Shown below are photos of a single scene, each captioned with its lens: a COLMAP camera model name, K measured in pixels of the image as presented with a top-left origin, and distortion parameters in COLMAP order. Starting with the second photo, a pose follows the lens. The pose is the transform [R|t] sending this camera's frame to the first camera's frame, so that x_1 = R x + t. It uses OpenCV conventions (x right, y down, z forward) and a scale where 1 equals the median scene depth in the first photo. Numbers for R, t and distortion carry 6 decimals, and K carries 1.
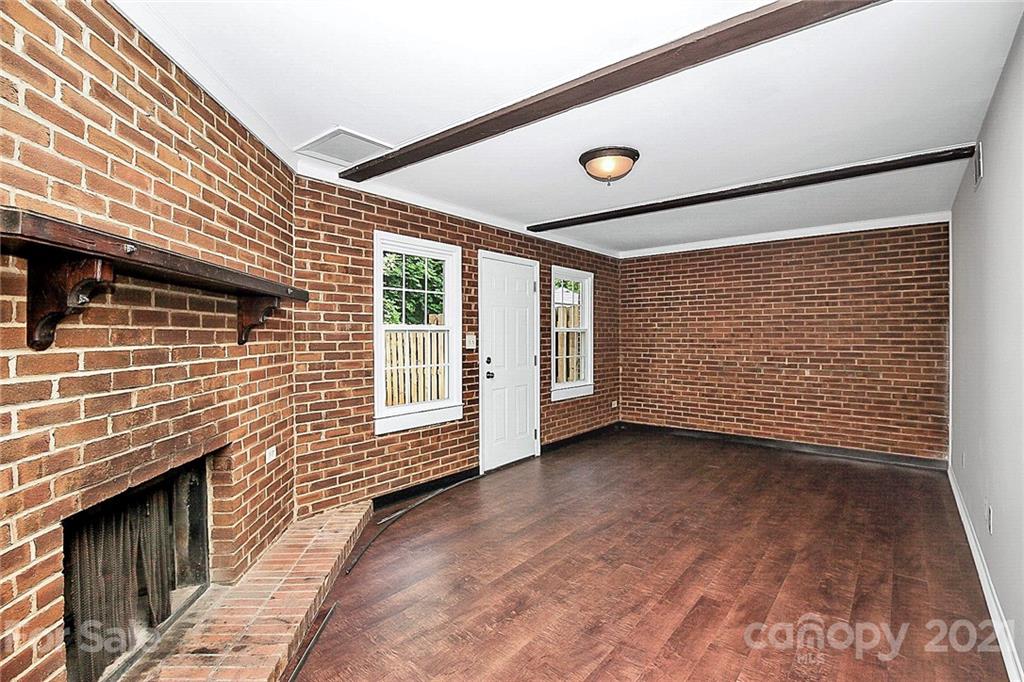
lens RADIAL K [[481.2, 0, 515.0], [0, 481.2, 337.1], [0, 0, 1]] dist [-0.012934, -0.000150]
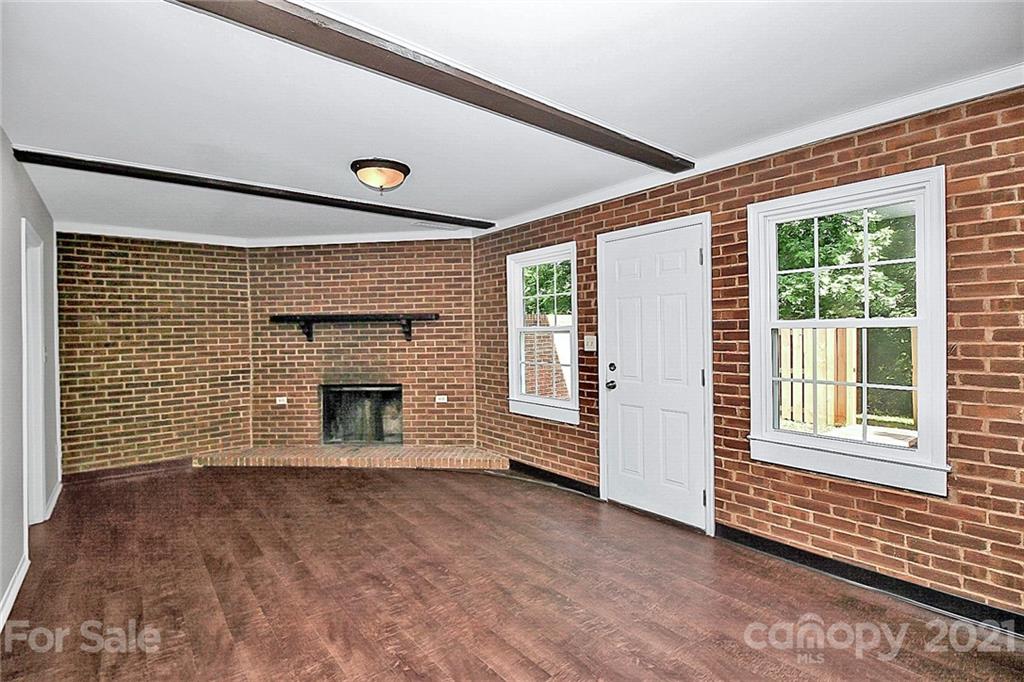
lens RADIAL K [[481.2, 0, 516.3], [0, 481.2, 337.5], [0, 0, 1]] dist [-0.012934, -0.000150]
pose [[-0.202105, 0.020863, -0.979142, 0.798966], [0.013401, 0.999738, 0.018536, -0.019021], [0.979272, -0.009376, -0.202332, 1.038365]]
